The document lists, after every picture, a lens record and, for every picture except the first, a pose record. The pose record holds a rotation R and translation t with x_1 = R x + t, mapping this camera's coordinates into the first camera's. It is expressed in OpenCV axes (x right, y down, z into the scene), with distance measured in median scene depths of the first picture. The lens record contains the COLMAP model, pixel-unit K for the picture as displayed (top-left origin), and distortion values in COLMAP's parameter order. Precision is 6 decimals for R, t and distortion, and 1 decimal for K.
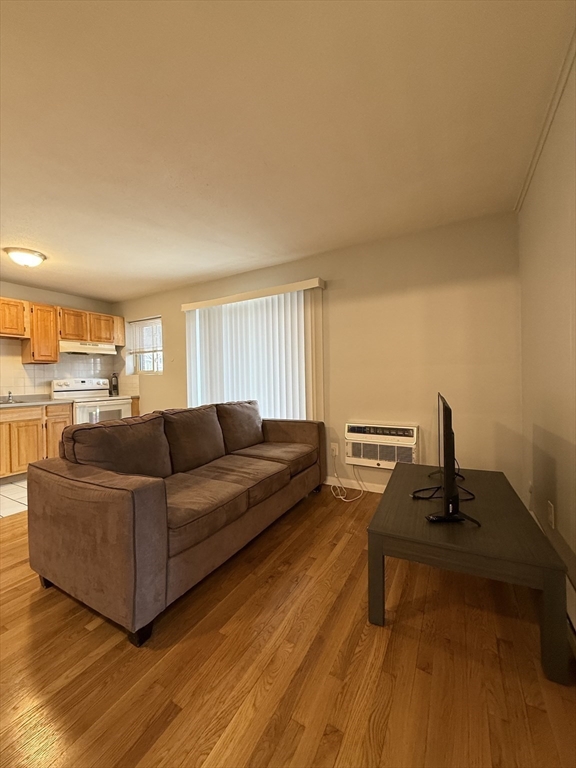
lens RADIAL K [[306.5, 0, 288.5], [0, 306.5, 381.7], [0, 0, 1]] dist [-0.000377, 0.000055]
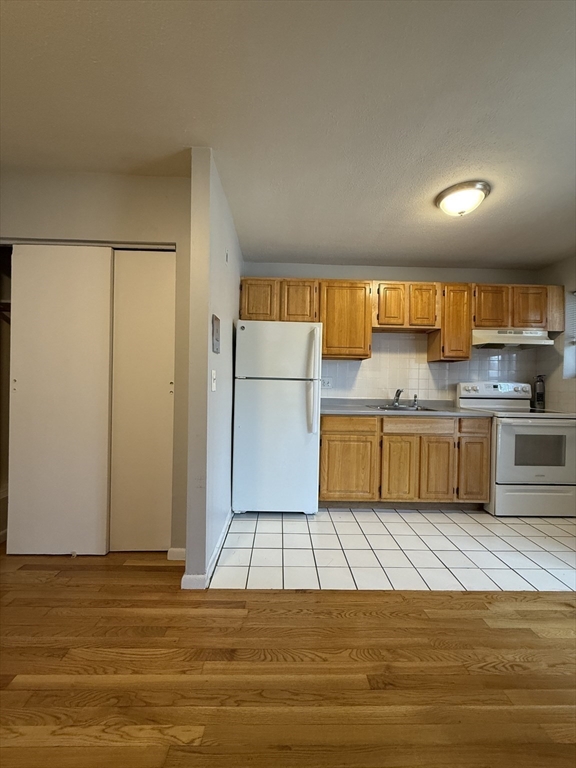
lens RADIAL K [[306.5, 0, 288.5], [0, 306.5, 381.7], [0, 0, 1]] dist [-0.000377, 0.000055]
pose [[0.513308, 0.026893, -0.857783, -0.344060], [-0.039539, 0.999189, 0.007665, 0.003049], [0.857293, 0.029982, 0.513955, 0.249840]]
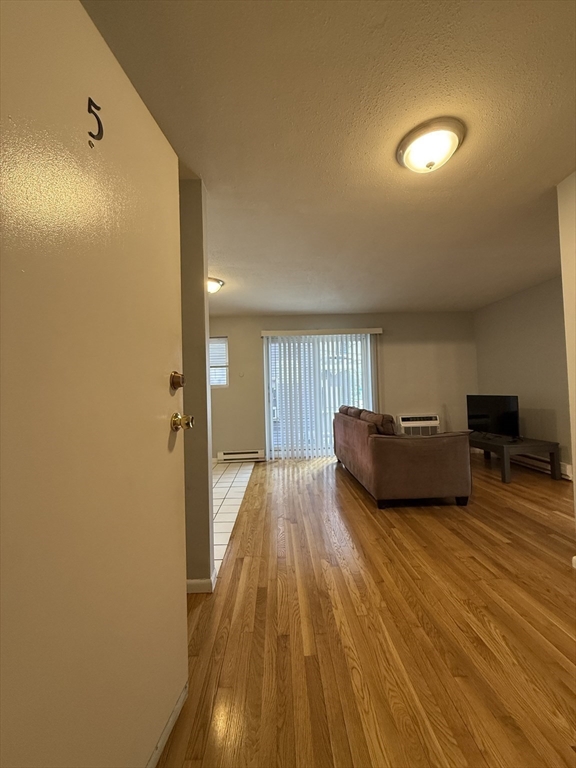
lens RADIAL K [[306.5, 0, 288.5], [0, 306.5, 381.7], [0, 0, 1]] dist [-0.000377, 0.000055]
pose [[0.851603, 0.010804, 0.524076, -0.890401], [0.016743, 0.998717, -0.047795, 0.012495], [-0.523920, 0.049477, 0.850329, -0.088350]]
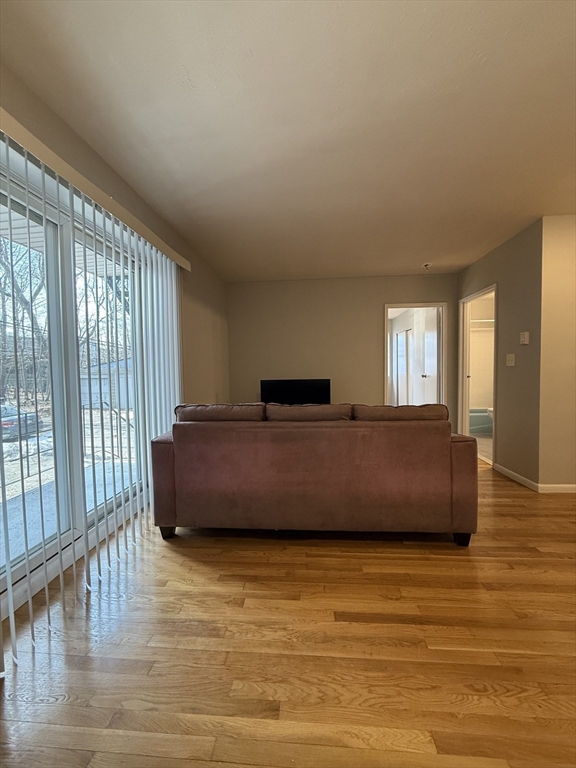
lens RADIAL K [[306.5, 0, 288.5], [0, 306.5, 381.7], [0, 0, 1]] dist [-0.000377, 0.000055]
pose [[-0.416697, -0.007463, 0.909015, -0.645879], [0.038918, 0.998903, 0.026041, 0.003413], [-0.908212, 0.046228, -0.415949, 0.847759]]
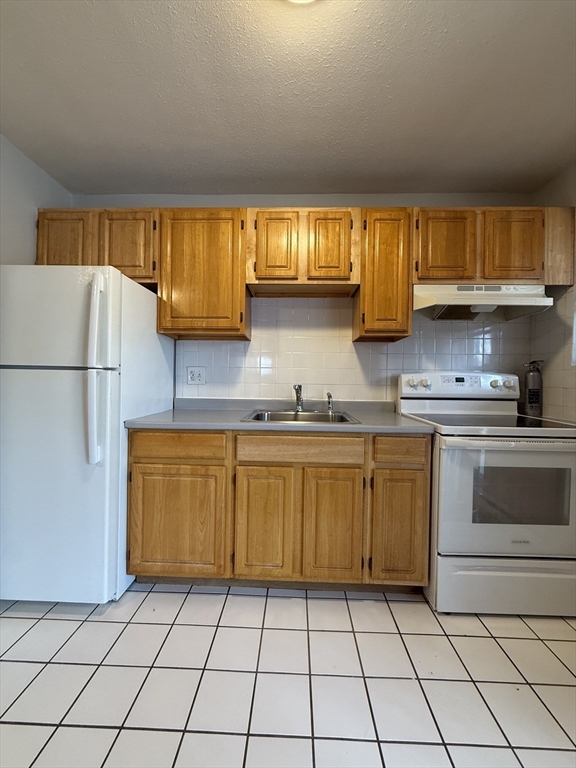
lens RADIAL K [[306.5, 0, 288.5], [0, 306.5, 381.7], [0, 0, 1]] dist [-0.000377, 0.000055]
pose [[0.467208, 0.036307, -0.883402, -0.441953], [-0.033509, 0.999166, 0.023343, 0.001332], [0.883512, 0.018696, 0.468035, 0.643005]]
